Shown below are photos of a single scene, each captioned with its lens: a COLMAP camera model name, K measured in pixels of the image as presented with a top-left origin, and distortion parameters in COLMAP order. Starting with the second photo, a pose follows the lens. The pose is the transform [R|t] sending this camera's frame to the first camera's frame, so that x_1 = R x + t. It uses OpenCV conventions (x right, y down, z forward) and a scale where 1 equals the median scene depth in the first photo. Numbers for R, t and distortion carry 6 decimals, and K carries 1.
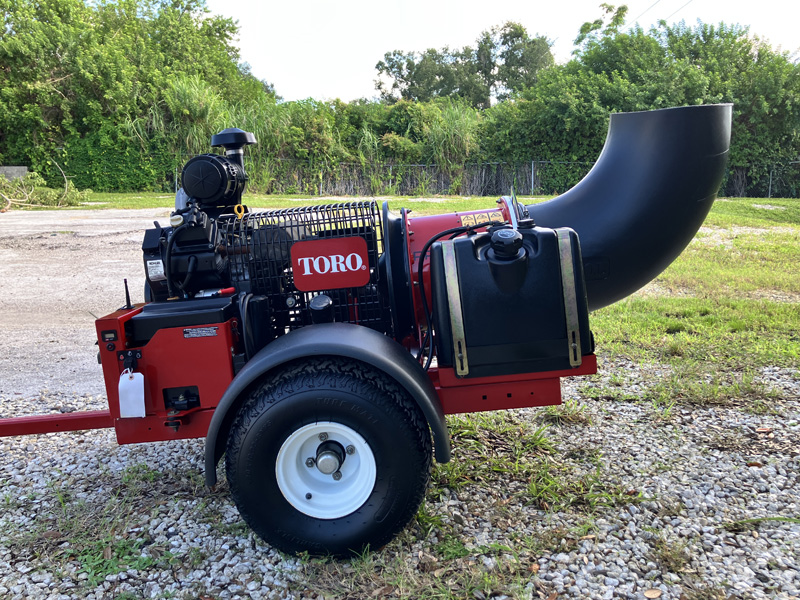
lens RADIAL K [[653.2, 0, 400.0], [0, 653.2, 300.0], [0, 0, 1]] dist [0.010943, 0.007456]
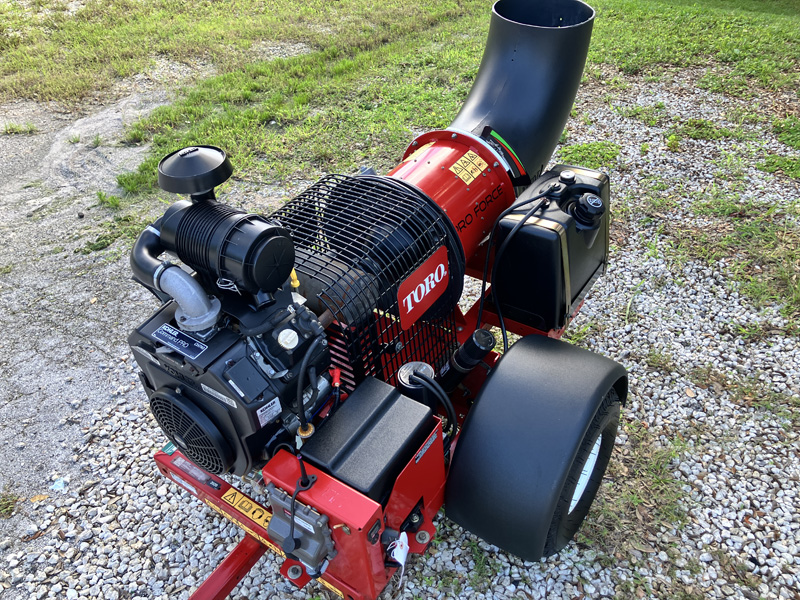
lens RADIAL K [[650.0, 0, 401.4], [0, 650.0, 295.1], [0, 0, 1]] dist [0.005334, -0.006205]
pose [[0.553049, -0.482668, 0.679094, -0.105851], [0.151711, 0.859808, 0.487559, -0.069878], [-0.819219, -0.166618, 0.548742, 0.081405]]
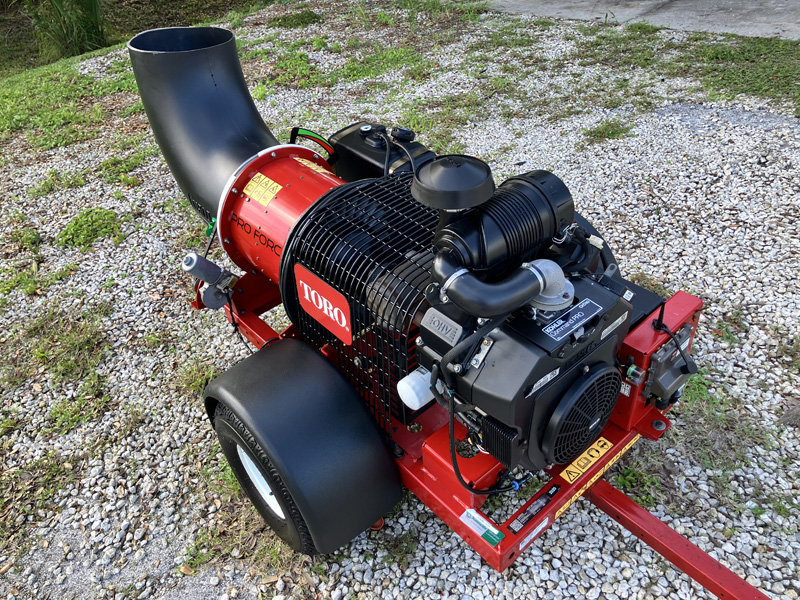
lens RADIAL K [[650.0, 0, 401.4], [0, 650.0, 295.1], [0, 0, 1]] dist [0.005334, -0.006205]
pose [[-0.660481, -0.355572, 0.661312, -0.105088], [0.249451, 0.726817, 0.639931, -0.089971], [-0.708194, 0.587627, -0.391351, 0.218659]]
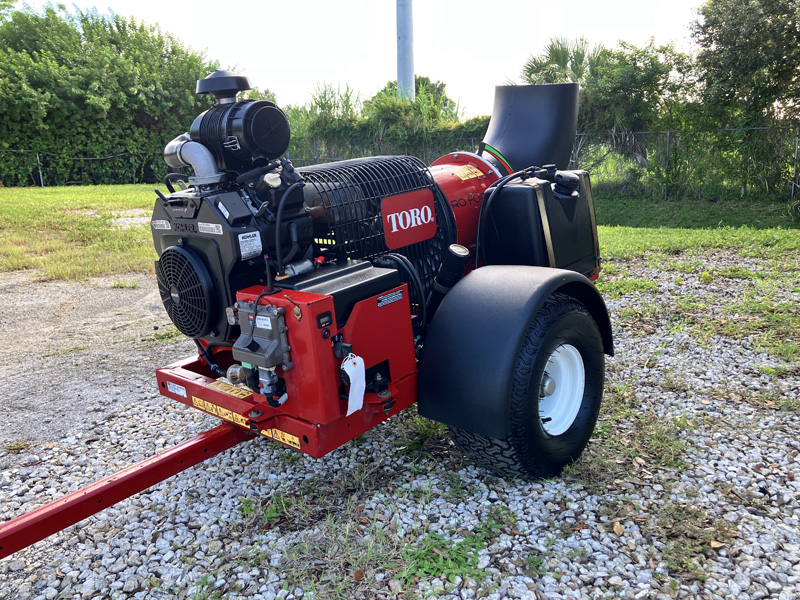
lens RADIAL K [[650.0, 0, 401.4], [0, 650.0, 295.1], [0, 0, 1]] dist [0.005334, -0.006205]
pose [[0.657960, -0.163071, 0.735184, -0.126724], [0.157391, 0.984490, 0.077511, -0.002850], [-0.736421, 0.064712, 0.673421, 0.052749]]
